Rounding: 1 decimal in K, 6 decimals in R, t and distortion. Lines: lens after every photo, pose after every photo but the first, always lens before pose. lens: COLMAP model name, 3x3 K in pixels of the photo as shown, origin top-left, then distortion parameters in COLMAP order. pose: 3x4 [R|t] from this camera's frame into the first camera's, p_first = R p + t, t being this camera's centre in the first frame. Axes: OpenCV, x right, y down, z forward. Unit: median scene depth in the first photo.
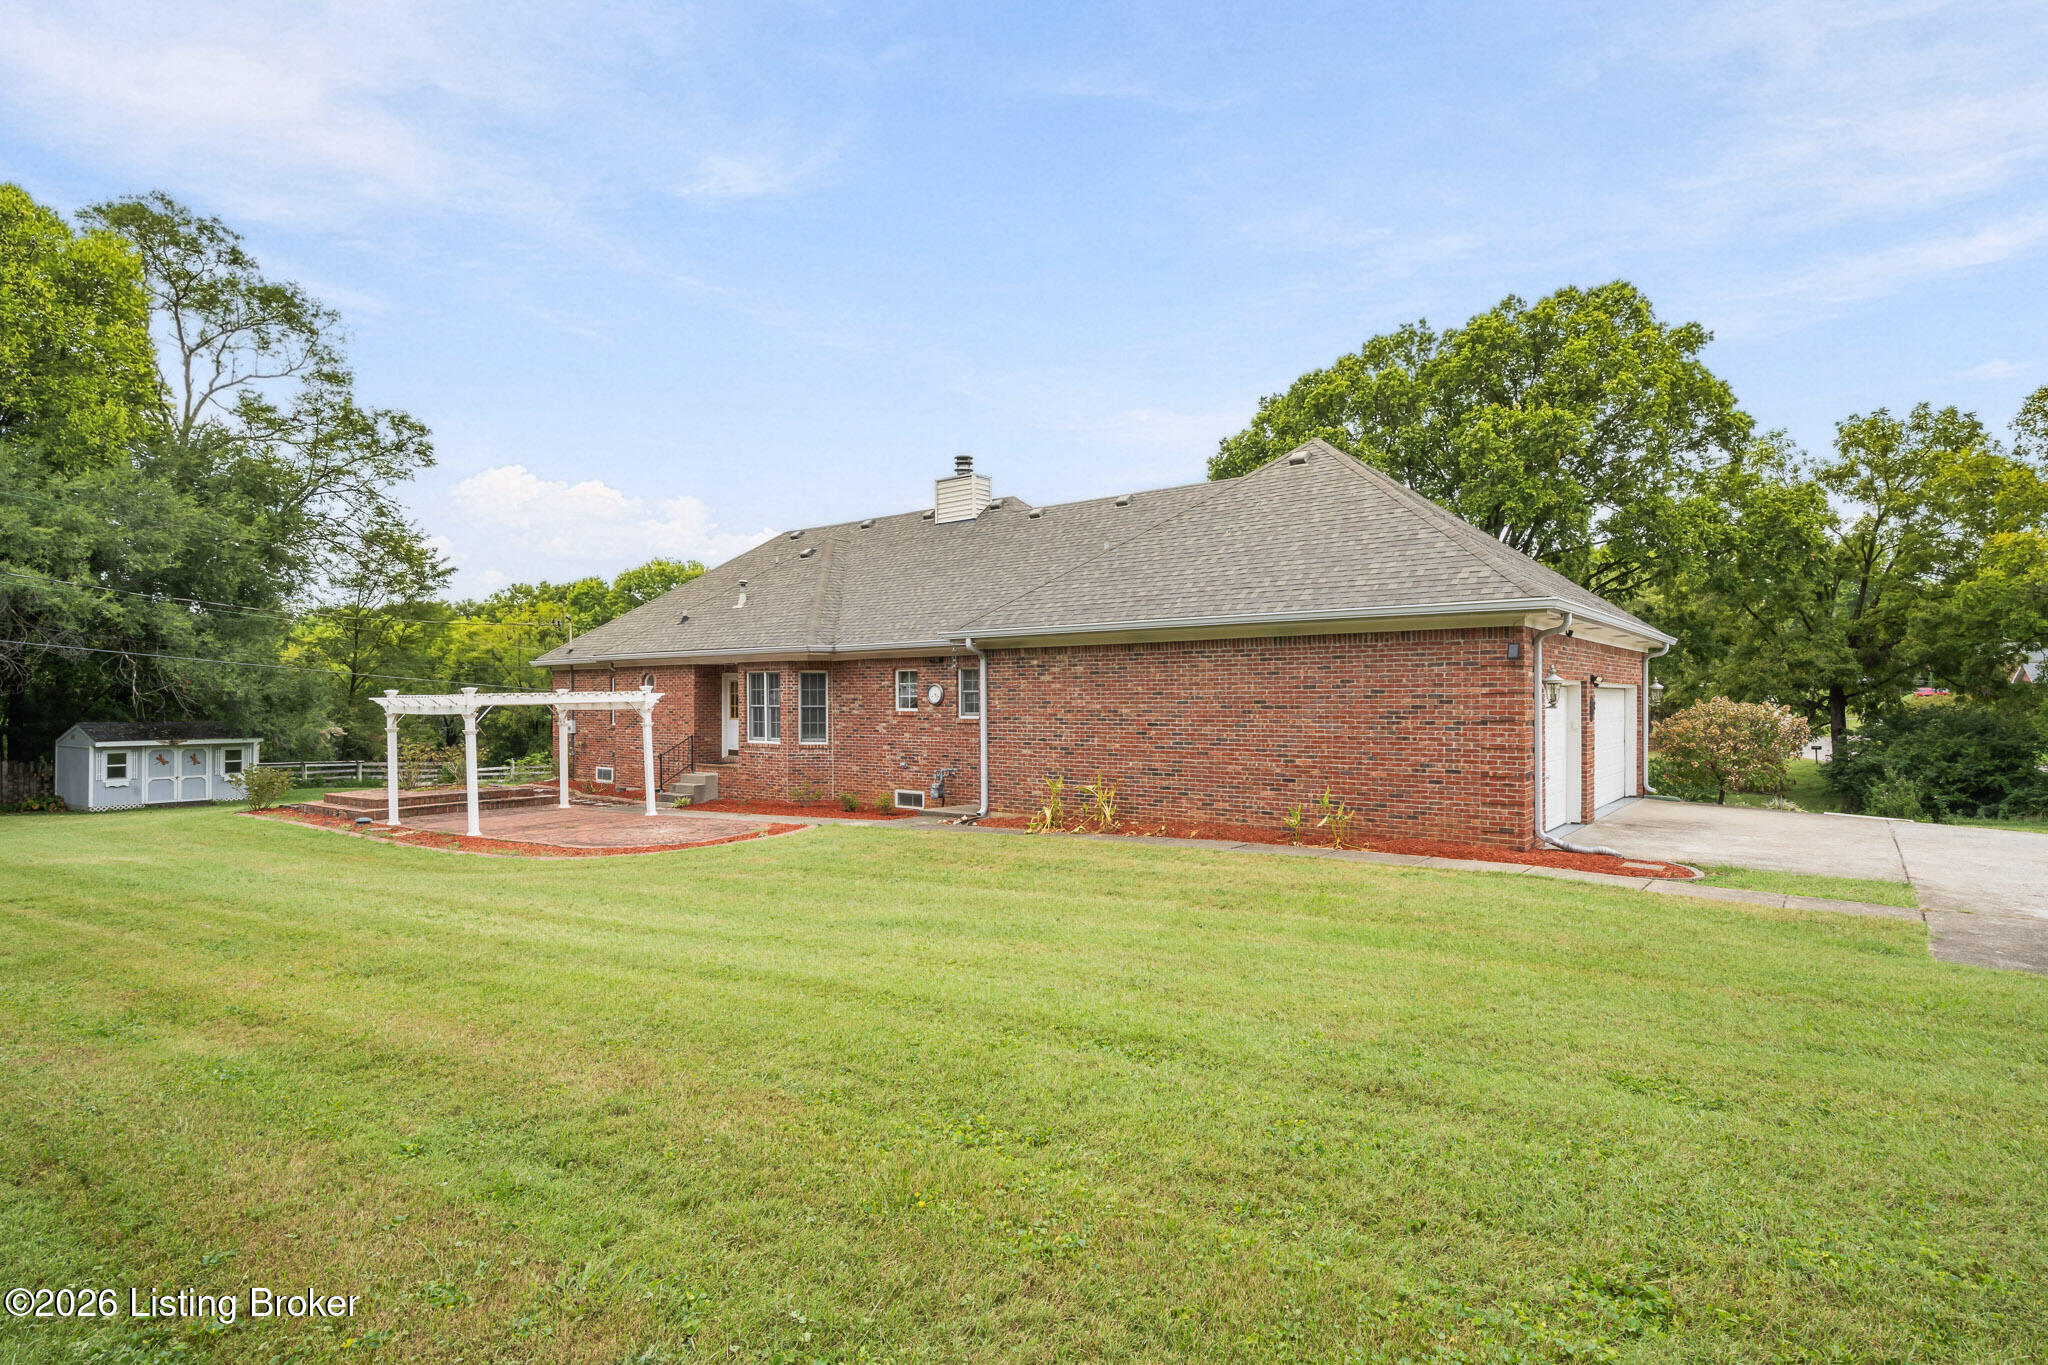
lens RADIAL K [[1011.8, 0, 1026.3], [0, 1011.8, 696.7], [0, 0, 1]] dist [-0.002971, -0.001340]
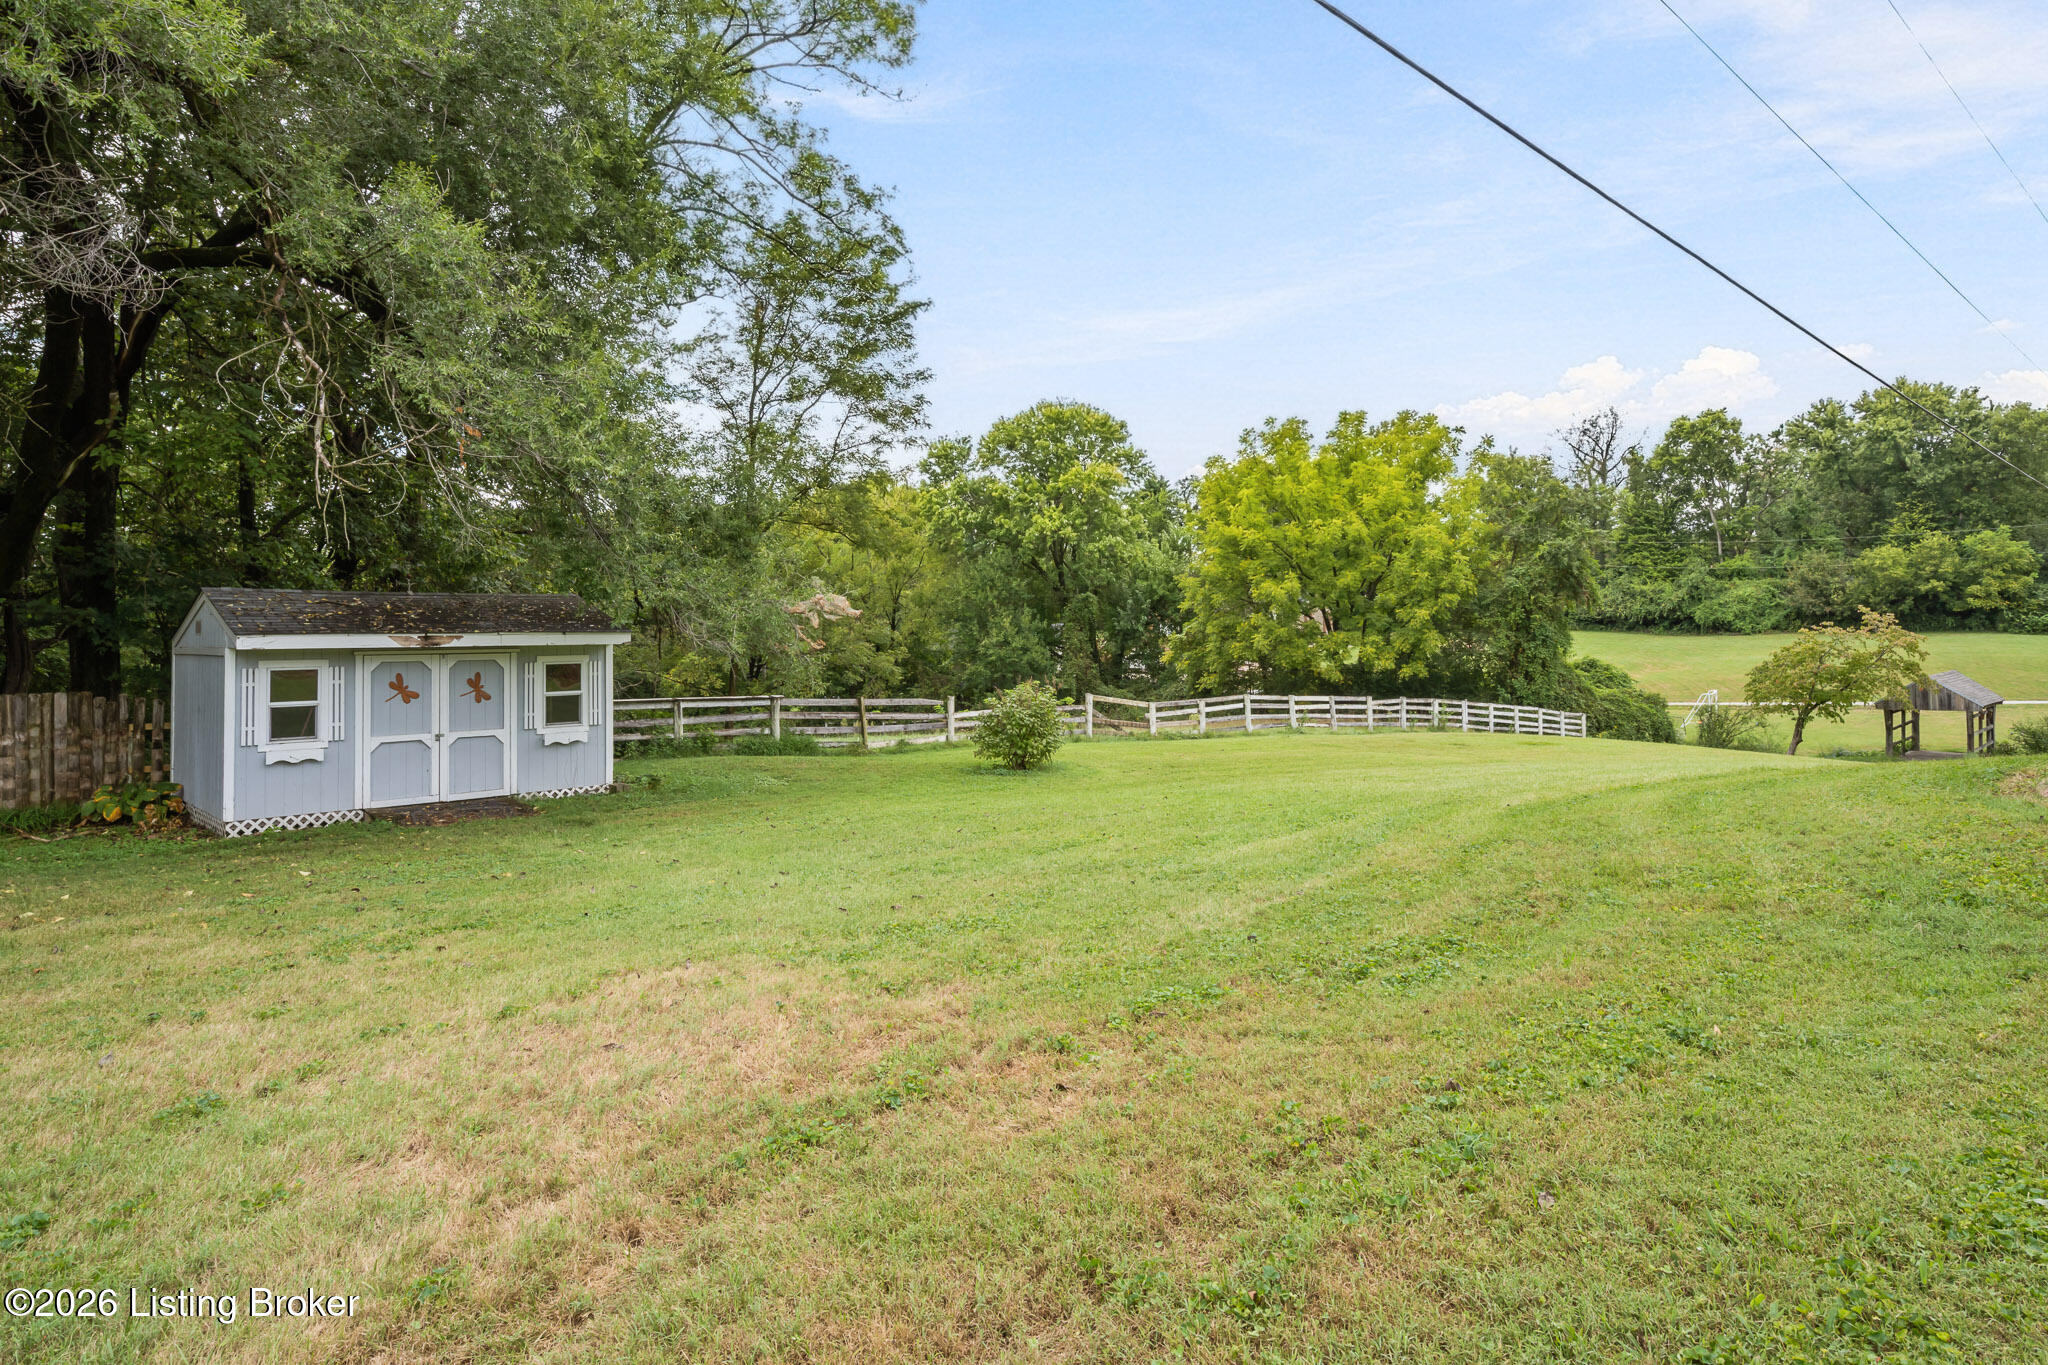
lens RADIAL K [[1214.7, 0, 1086.6], [0, 1214.7, 611.3], [0, 0, 1]] dist [-0.019633, -0.000890]
pose [[0.980523, -0.016941, -0.195671, -0.792586], [0.014771, 0.999812, -0.012542, 0.065796], [0.195847, 0.009407, 0.980589, 0.930266]]
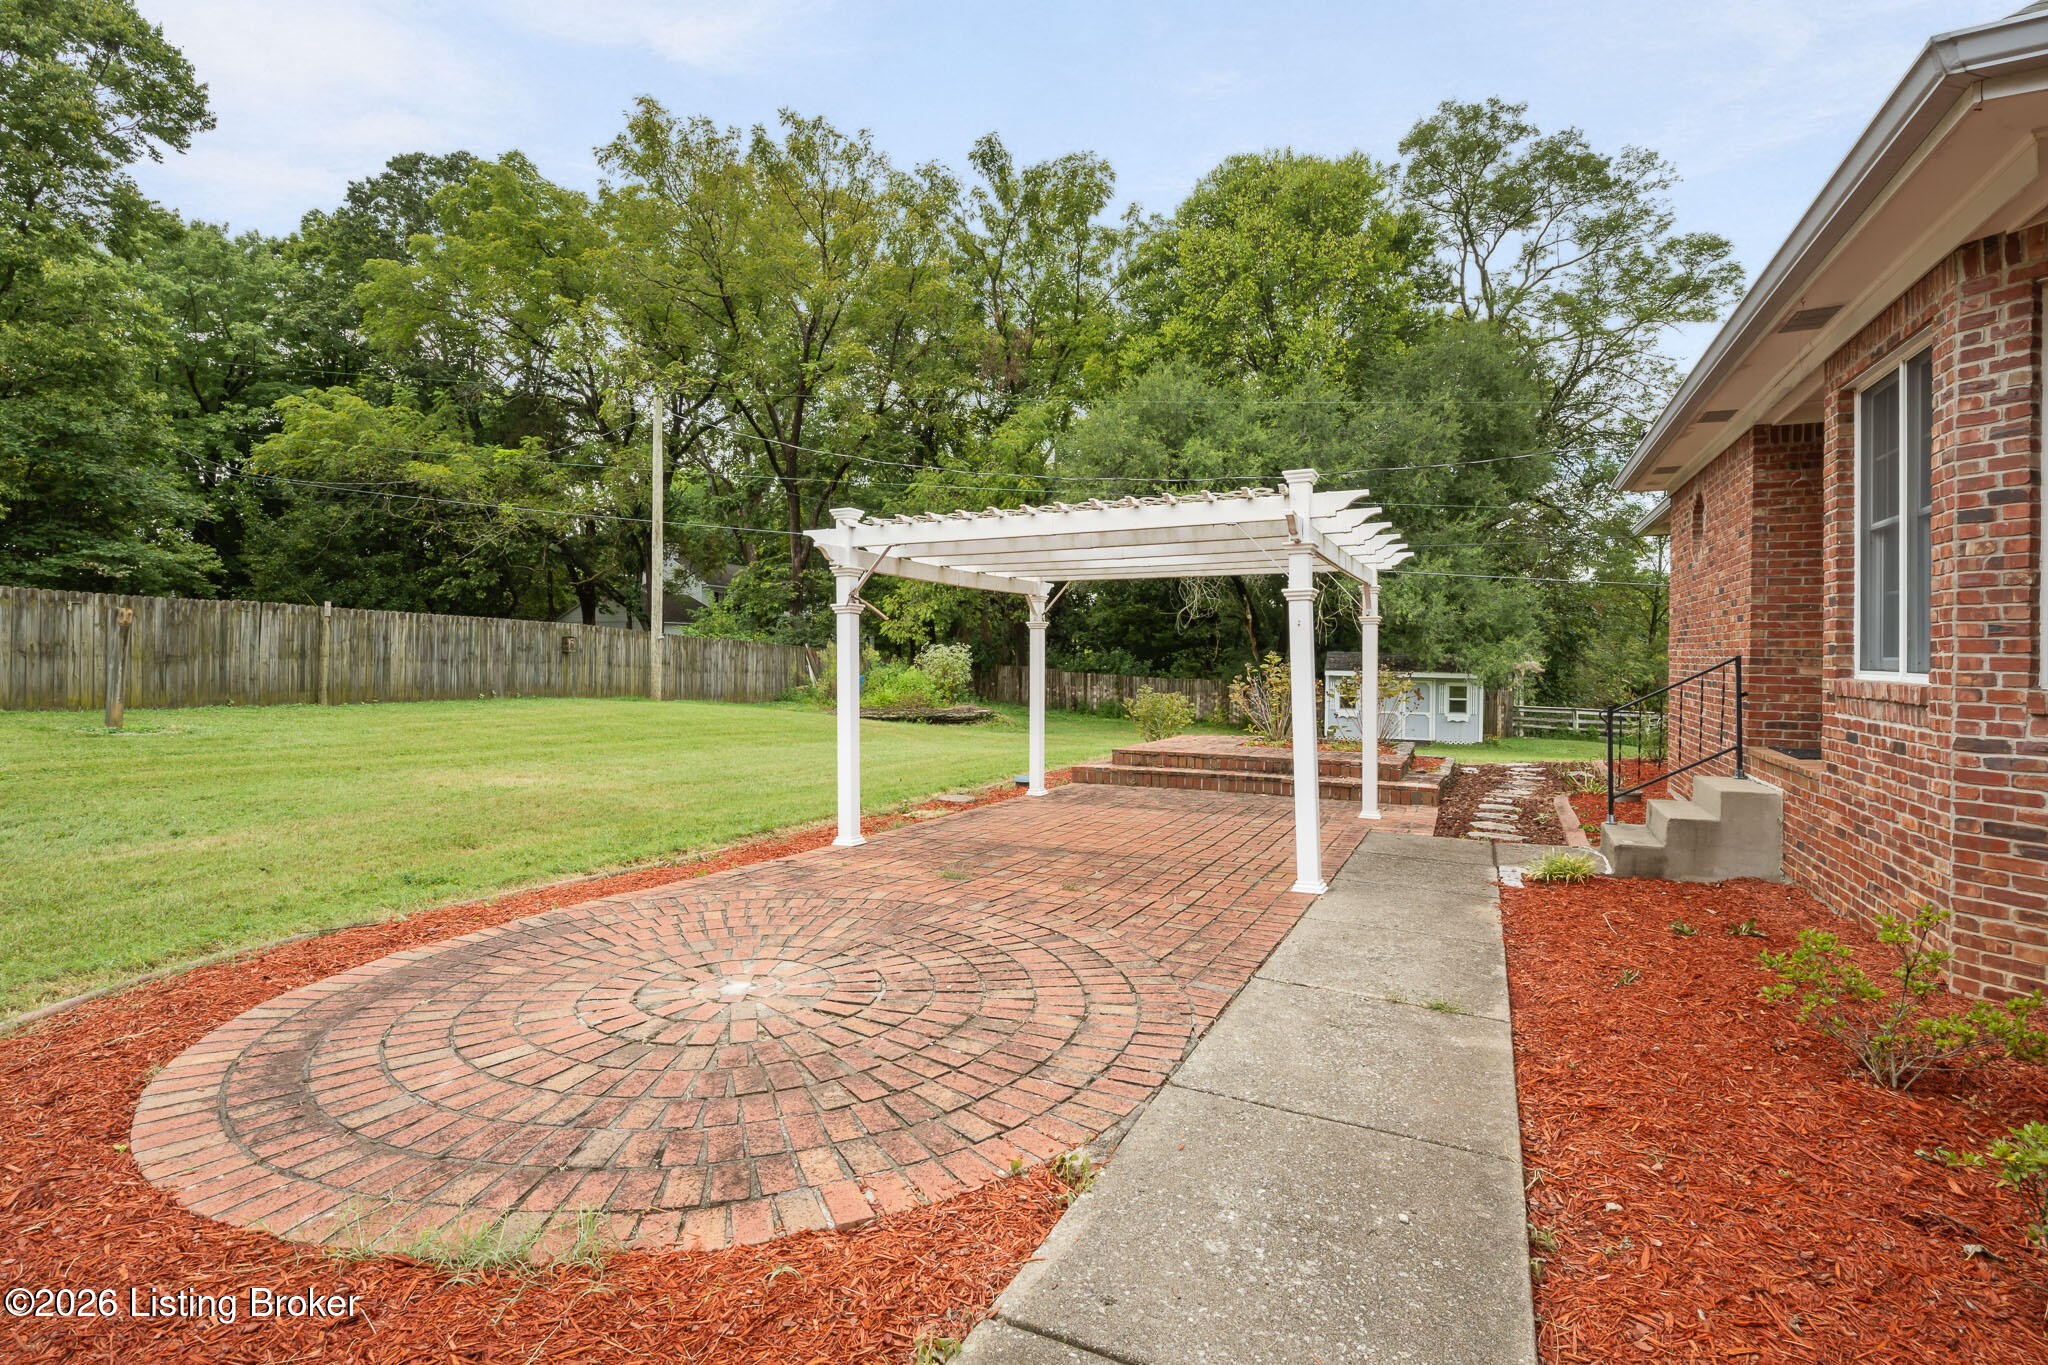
lens RADIAL K [[969.9, 0, 1032.7], [0, 969.9, 655.0], [0, 0, 1]] dist [-0.001799, 0.000086]
pose [[0.229682, 0.008780, -0.973226, -0.090992], [-0.009601, 0.999931, 0.006755, 0.037788], [0.973218, 0.007792, 0.229751, 0.718656]]
